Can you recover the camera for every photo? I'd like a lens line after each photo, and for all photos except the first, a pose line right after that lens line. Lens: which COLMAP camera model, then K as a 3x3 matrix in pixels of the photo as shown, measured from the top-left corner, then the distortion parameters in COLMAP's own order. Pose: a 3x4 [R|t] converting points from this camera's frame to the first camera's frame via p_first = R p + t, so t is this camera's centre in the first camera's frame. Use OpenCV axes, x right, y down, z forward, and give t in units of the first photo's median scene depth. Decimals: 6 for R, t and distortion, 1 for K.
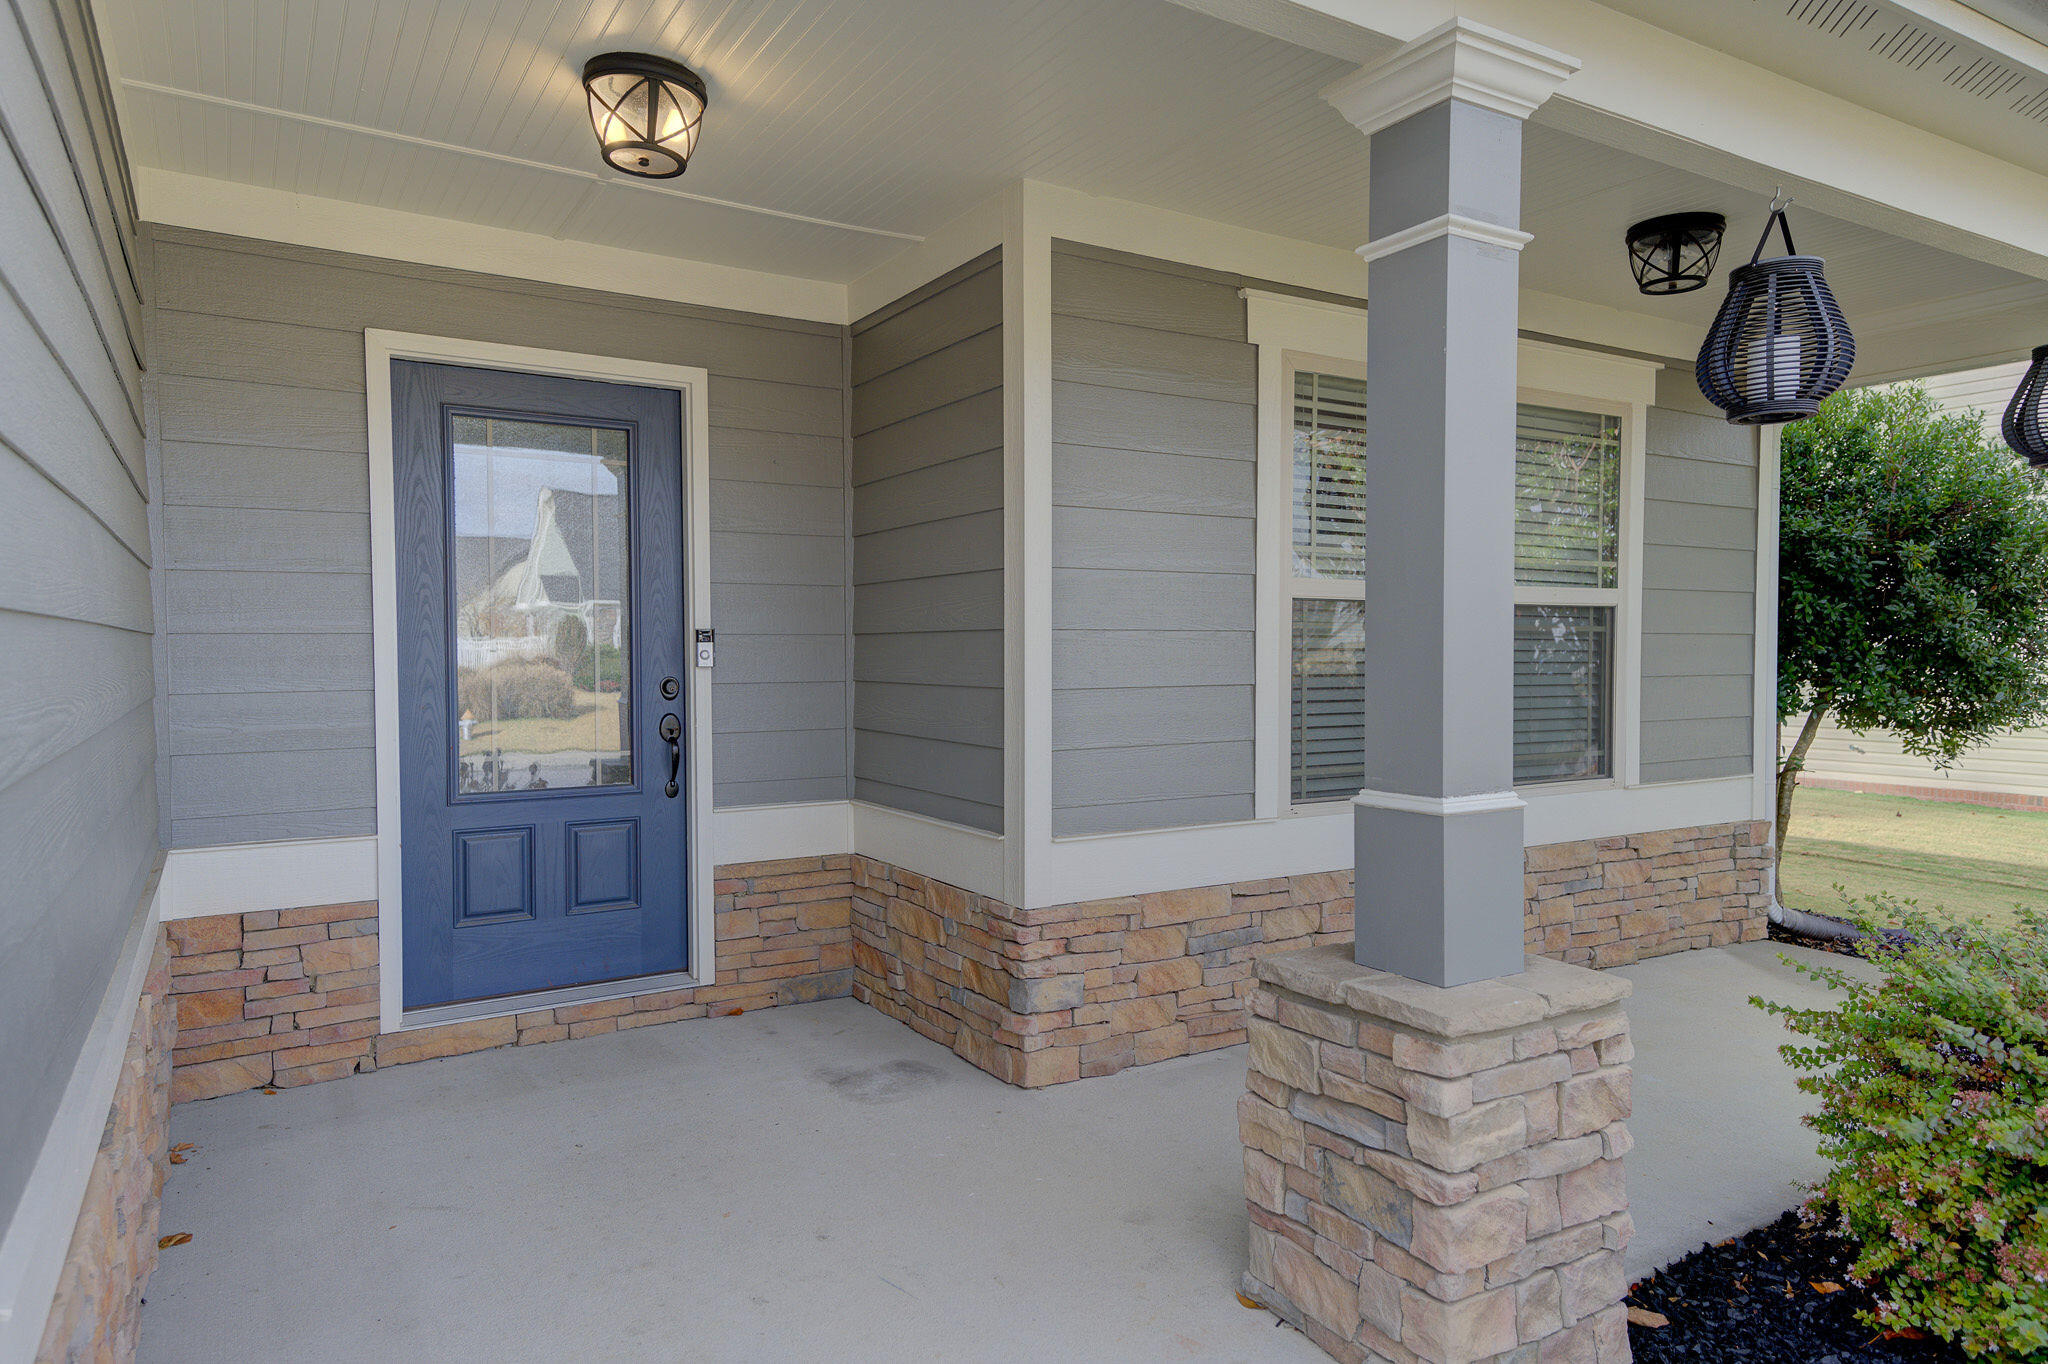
lens RADIAL K [[1254.8, 0, 1031.5], [0, 1254.8, 697.2], [0, 0, 1]] dist [0.028924, 0.000683]
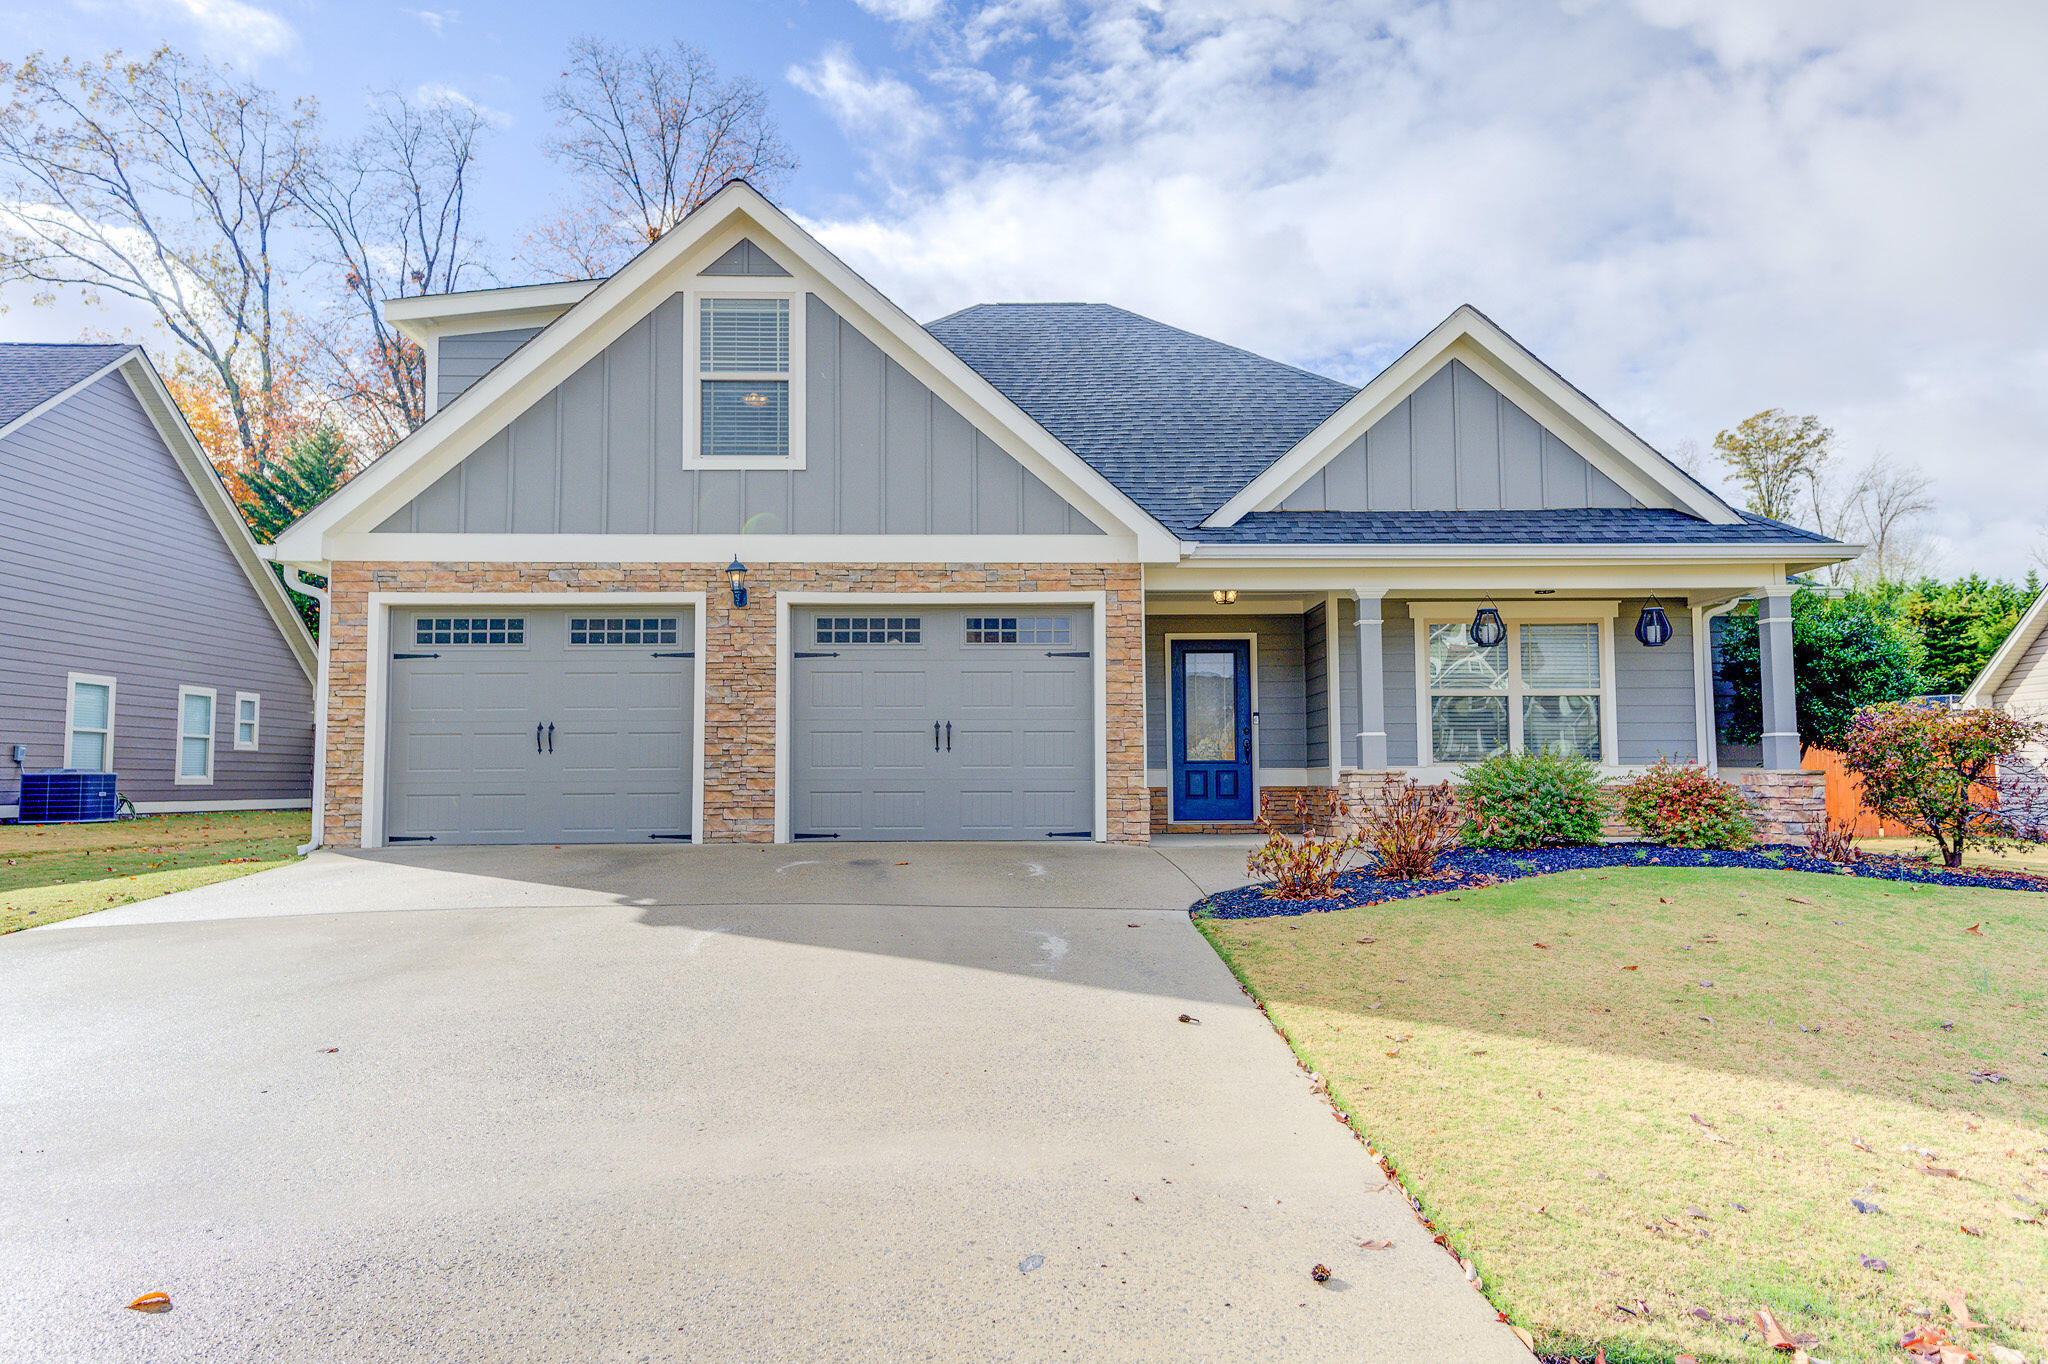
lens RADIAL K [[1425.5, 0, 1010.1], [0, 1425.5, 693.7], [0, 0, 1]] dist [0.058500, 0.000560]
pose [[0.857278, -0.038574, -0.513407, 1.104458], [-0.013931, 0.995086, -0.098026, 0.272534], [0.514666, 0.091188, 0.852528, -2.505543]]
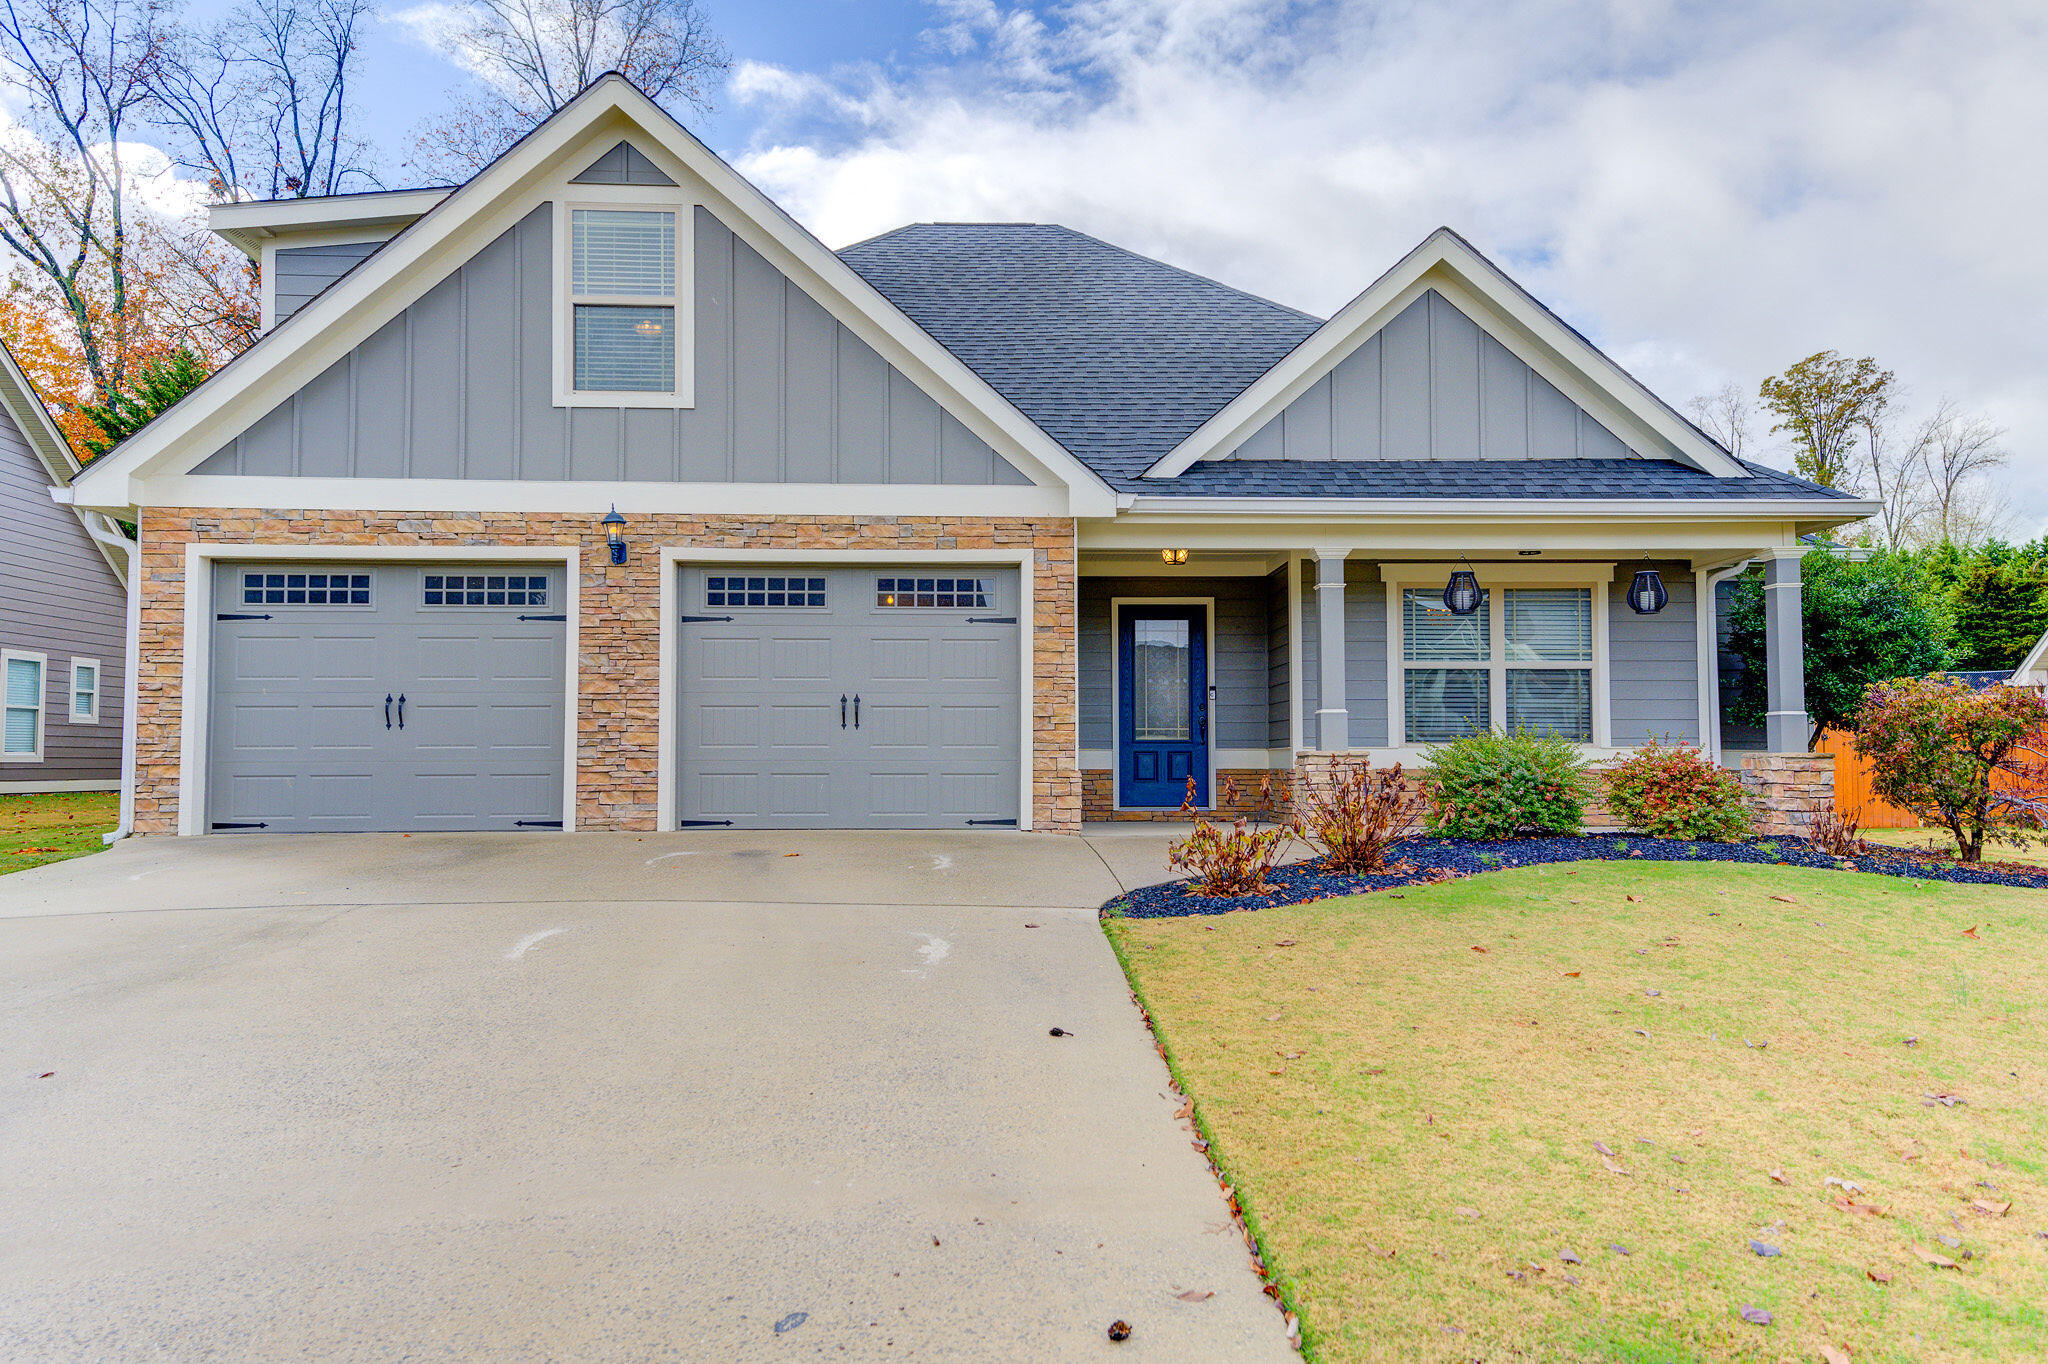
lens RADIAL K [[1575.9, 0, 1033.0], [0, 1575.9, 696.5], [0, 0, 1]] dist [0.082617, 0.005668]
pose [[0.865588, -0.024259, -0.500169, 1.217806], [-0.017256, 0.996788, -0.078208, 0.265711], [0.500459, 0.076327, 0.862389, -2.377773]]
